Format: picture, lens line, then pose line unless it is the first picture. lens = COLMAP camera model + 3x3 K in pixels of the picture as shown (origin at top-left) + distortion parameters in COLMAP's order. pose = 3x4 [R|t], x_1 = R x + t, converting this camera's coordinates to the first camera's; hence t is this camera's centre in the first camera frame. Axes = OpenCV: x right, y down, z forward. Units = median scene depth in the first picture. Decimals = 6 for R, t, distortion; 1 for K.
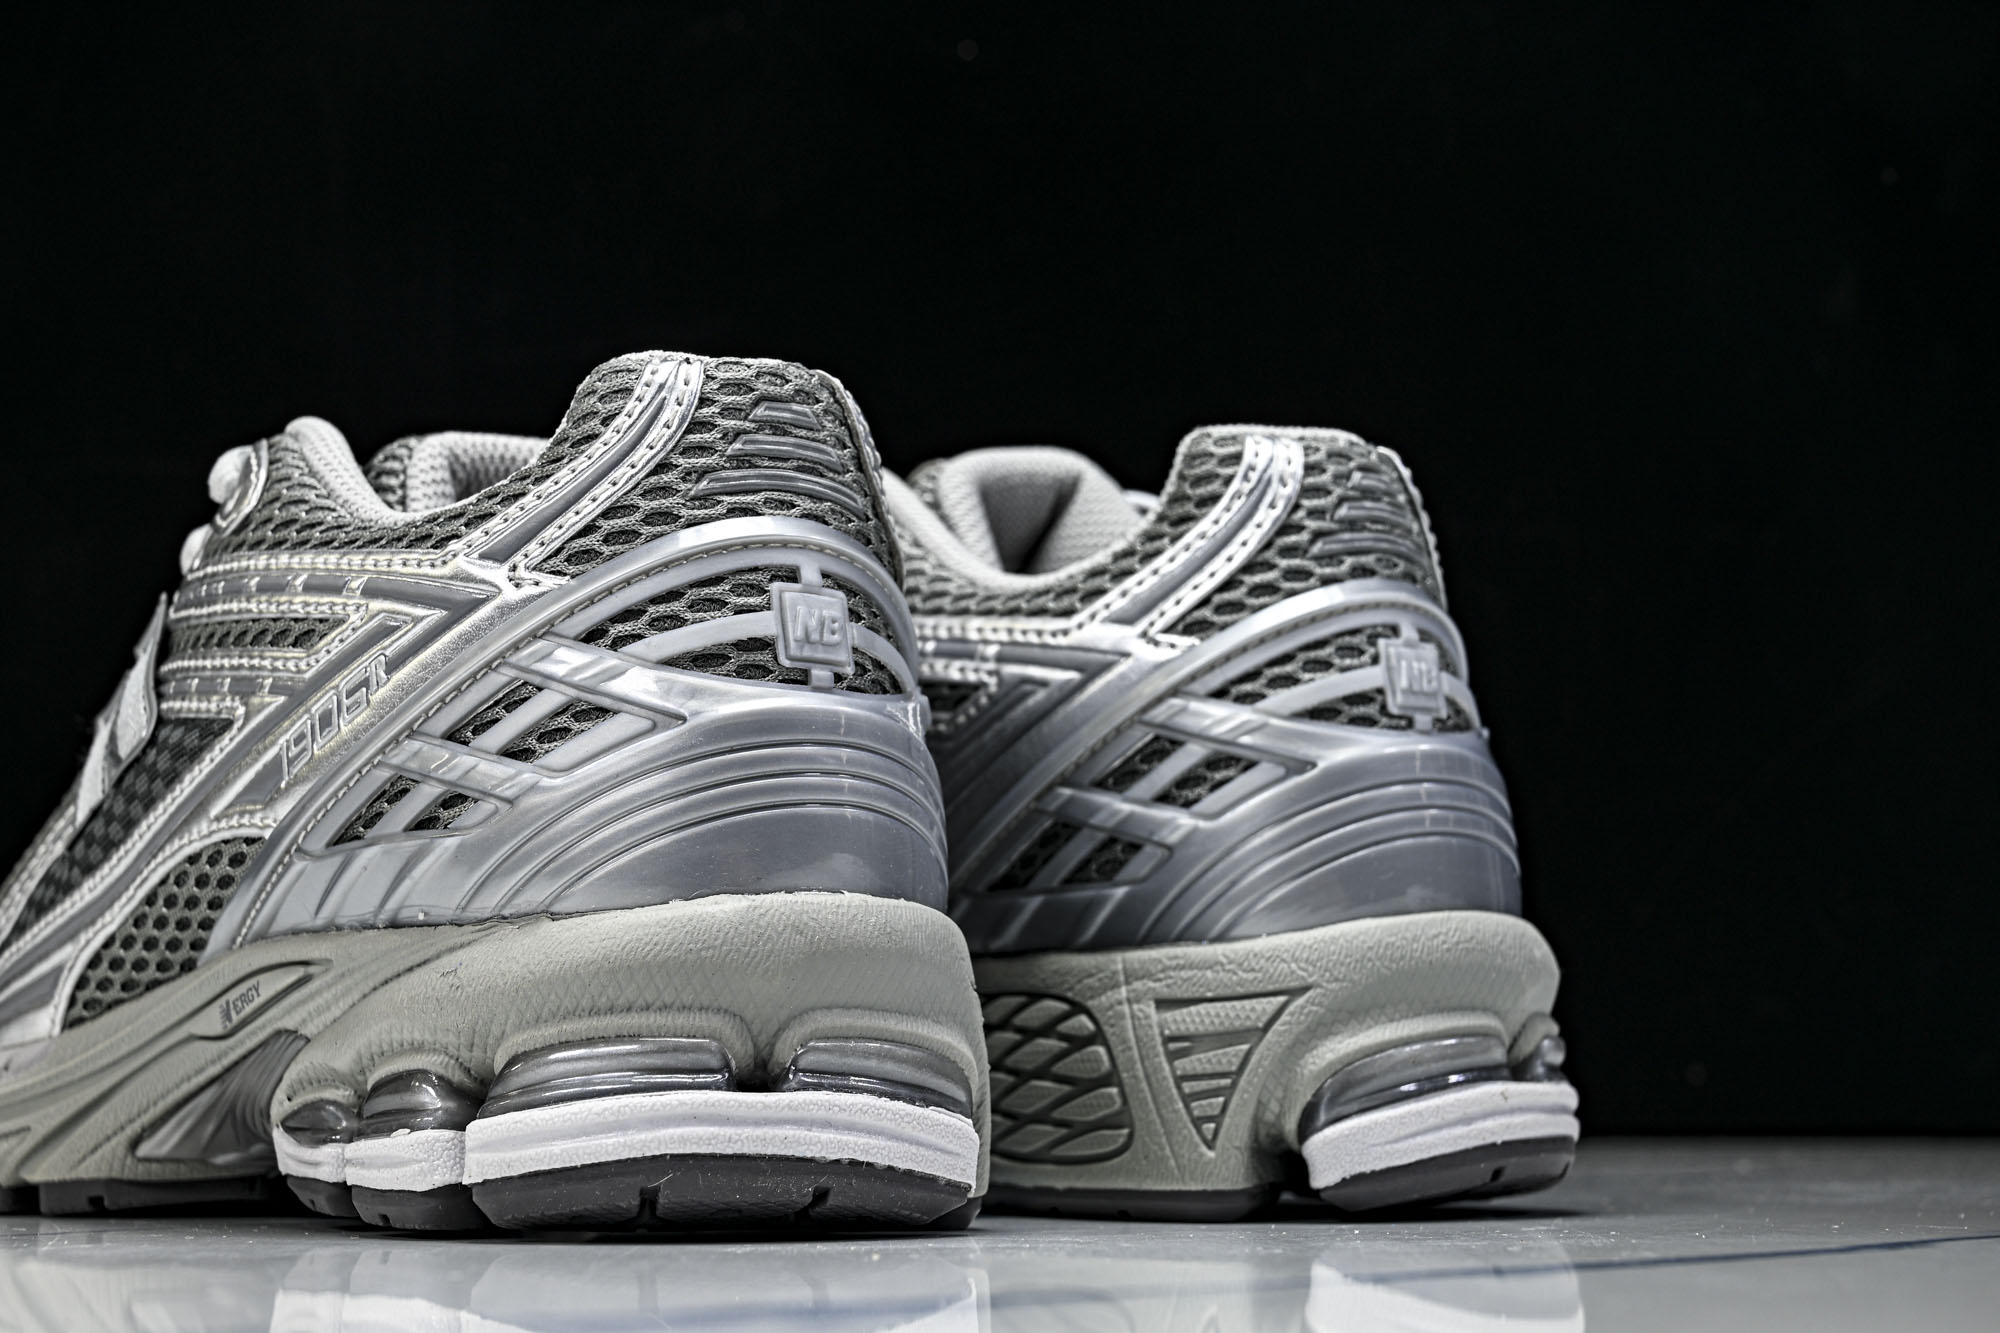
lens RADIAL K [[3683.3, 0, 1000.0], [0, 3683.3, 666.5], [0, 0, 1]] dist [-0.023915, 0.000353]
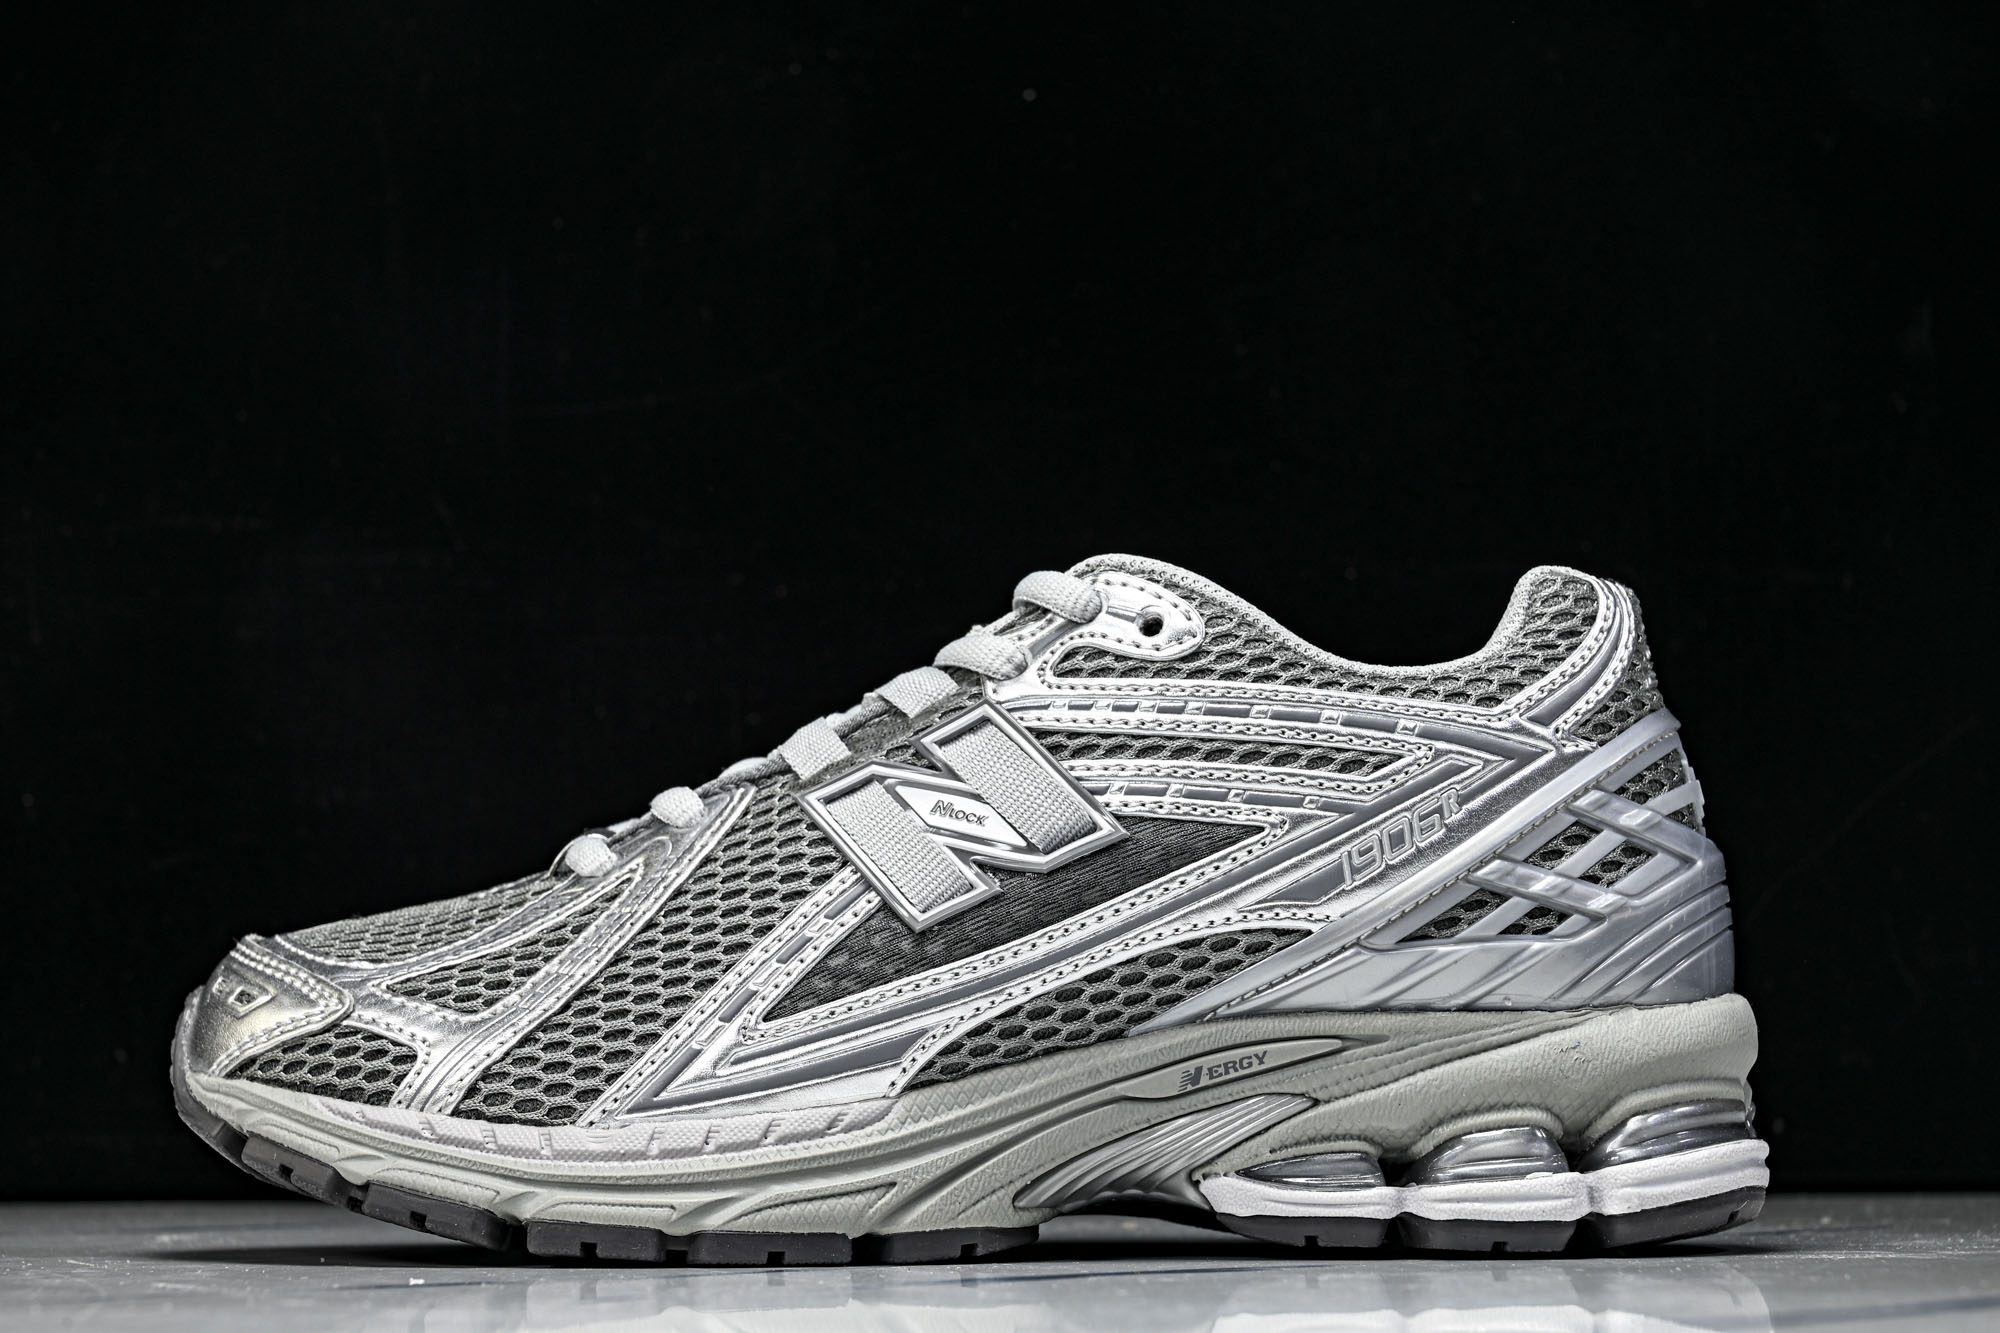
lens RADIAL K [[3683.3, 0, 1000.0], [0, 3683.3, 666.5], [0, 0, 1]] dist [-0.023915, 0.000353]
pose [[0.651488, 0.096034, 0.752556, -1.188385], [-0.078731, 0.995158, -0.058835, 0.040036], [-0.754562, -0.020919, 0.655895, 0.300883]]
